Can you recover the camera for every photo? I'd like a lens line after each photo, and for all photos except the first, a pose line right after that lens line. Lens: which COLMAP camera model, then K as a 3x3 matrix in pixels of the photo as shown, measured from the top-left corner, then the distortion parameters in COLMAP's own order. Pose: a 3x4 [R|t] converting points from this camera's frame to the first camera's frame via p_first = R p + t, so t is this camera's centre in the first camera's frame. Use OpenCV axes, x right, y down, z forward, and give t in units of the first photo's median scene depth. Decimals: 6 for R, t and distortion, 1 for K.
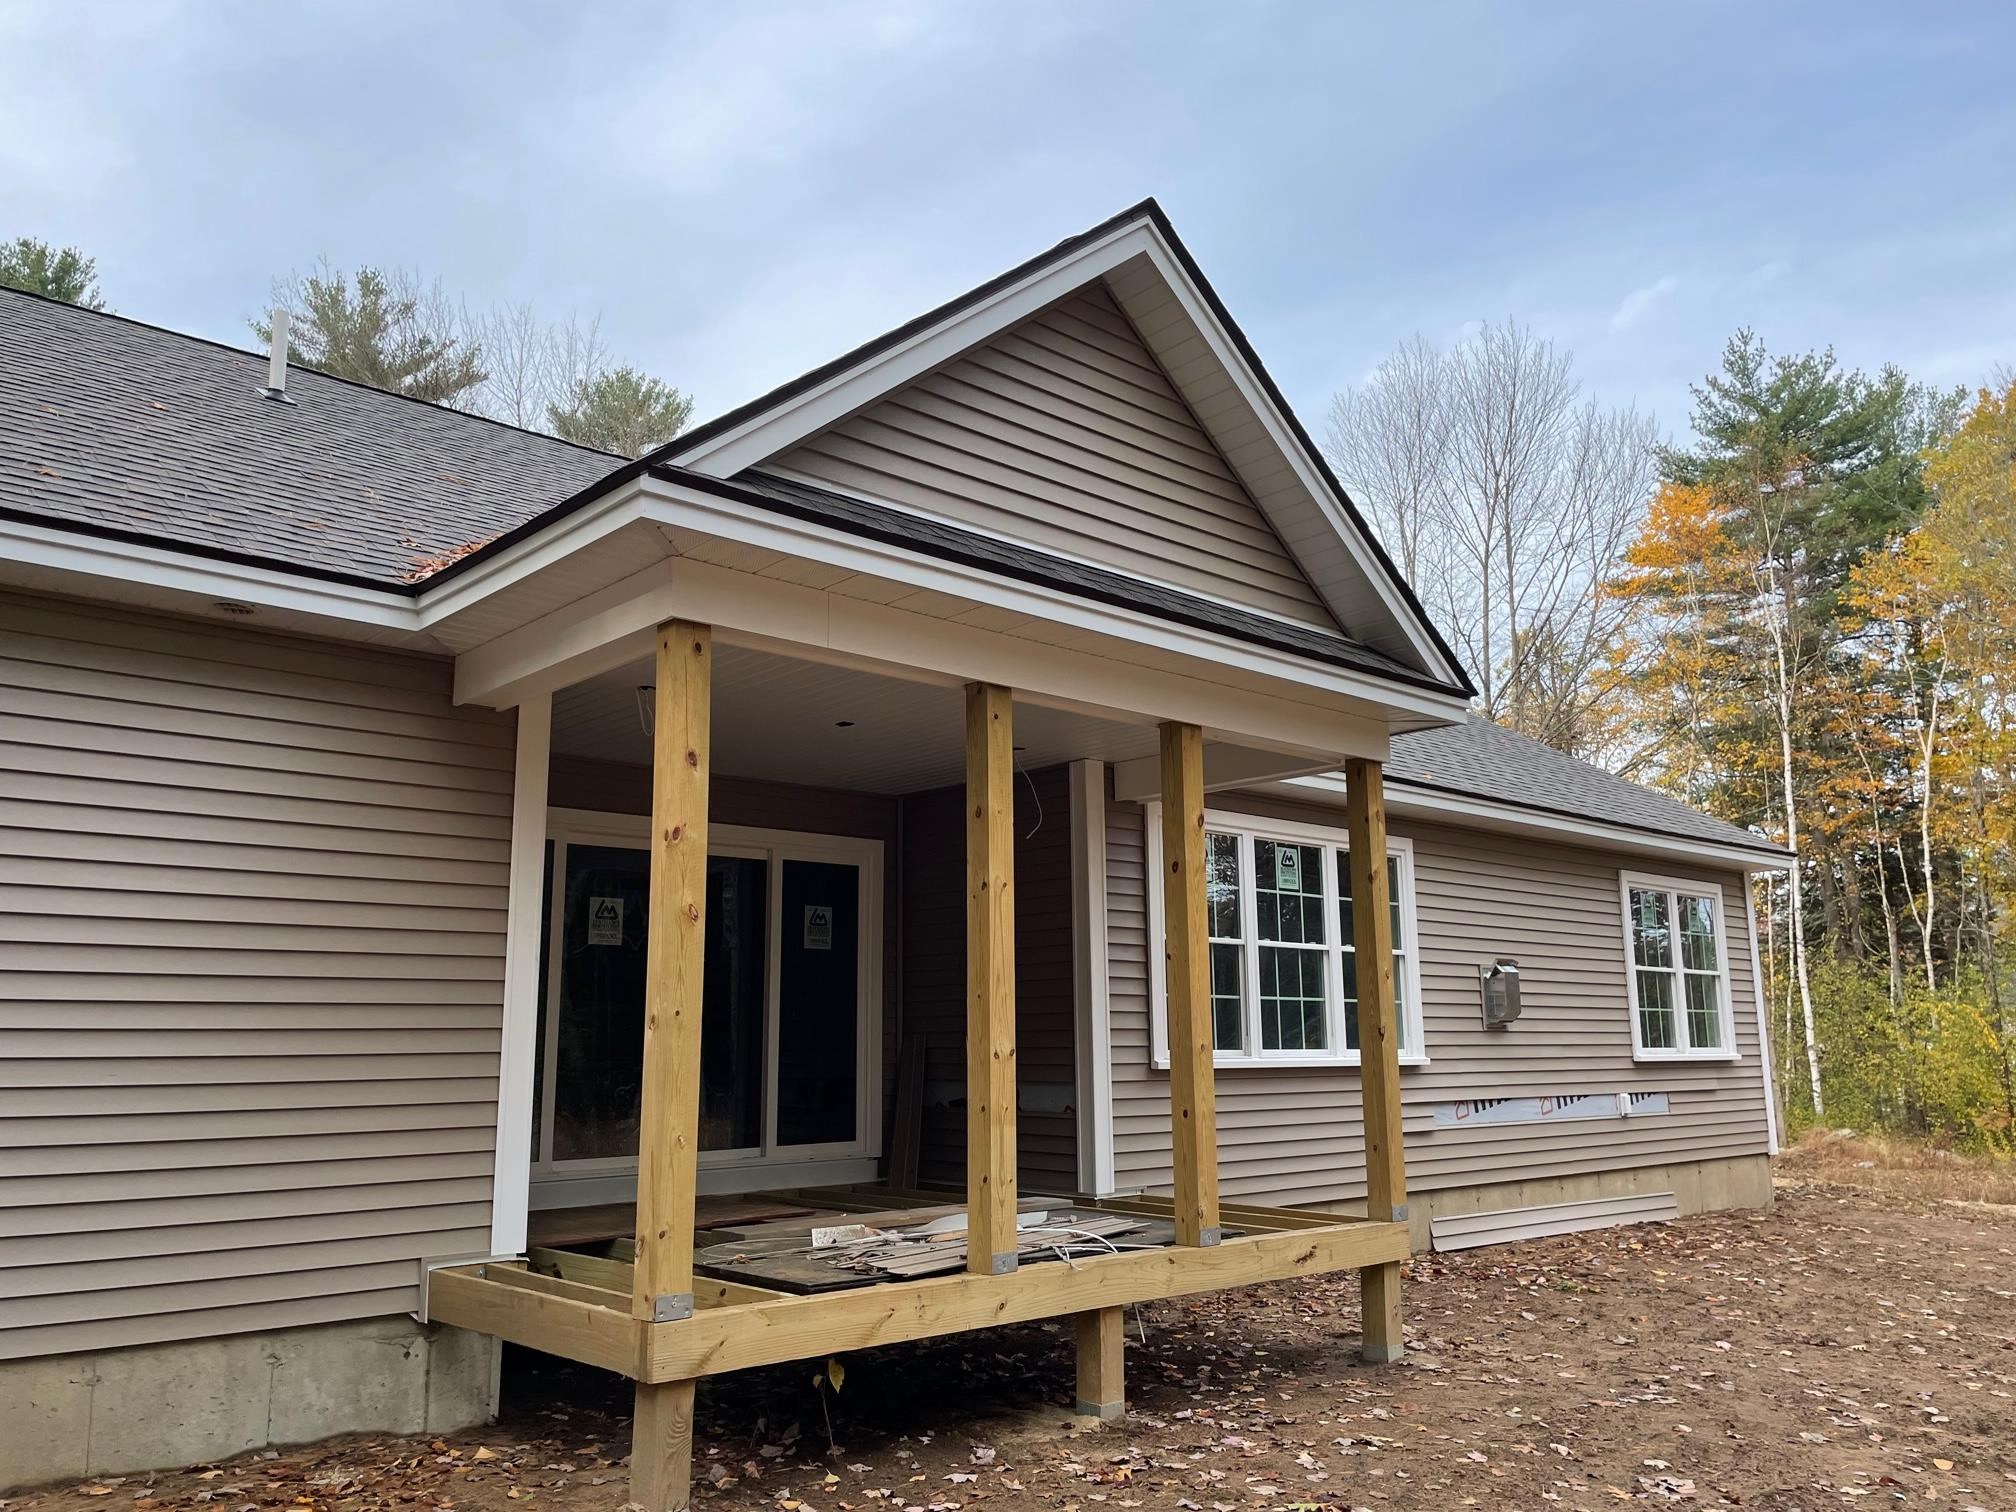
lens RADIAL K [[1547.5, 0, 1008.0], [0, 1547.5, 756.0], [0, 0, 1]] dist [-0.003983, -0.004623]
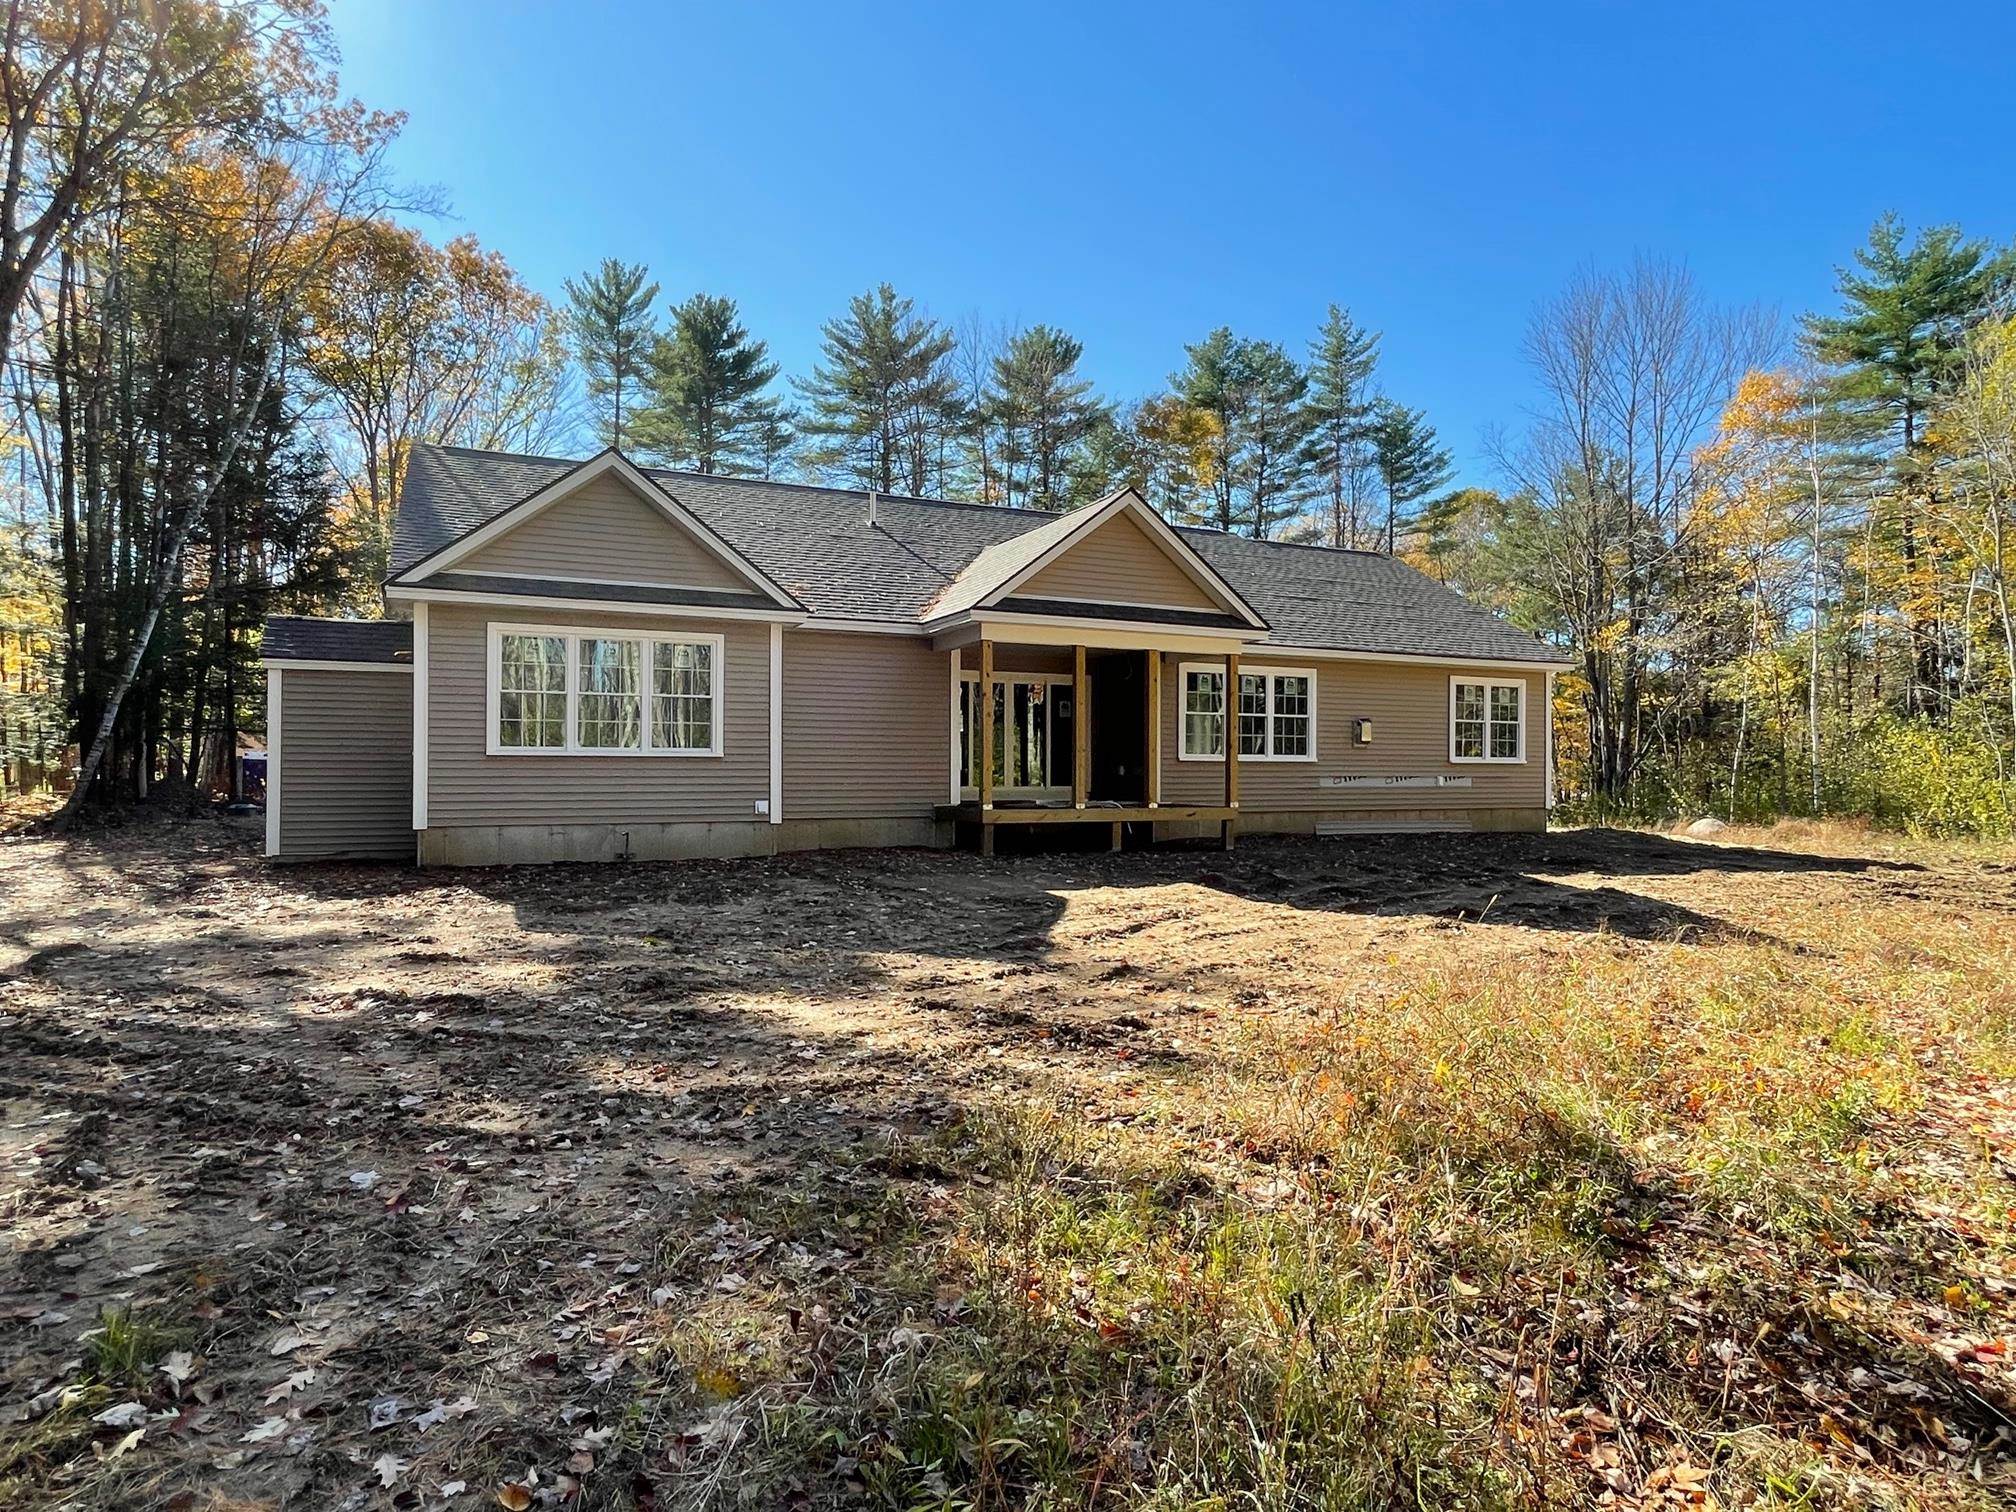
lens RADIAL K [[1100.5, 0, 1008.0], [0, 1100.5, 756.0], [0, 0, 1]] dist [-0.001718, -0.000151]
pose [[0.955787, 0.011764, -0.293826, 0.411989], [0.041791, 0.983624, 0.175323, -0.176448], [0.291077, -0.179851, 0.939642, -1.023564]]
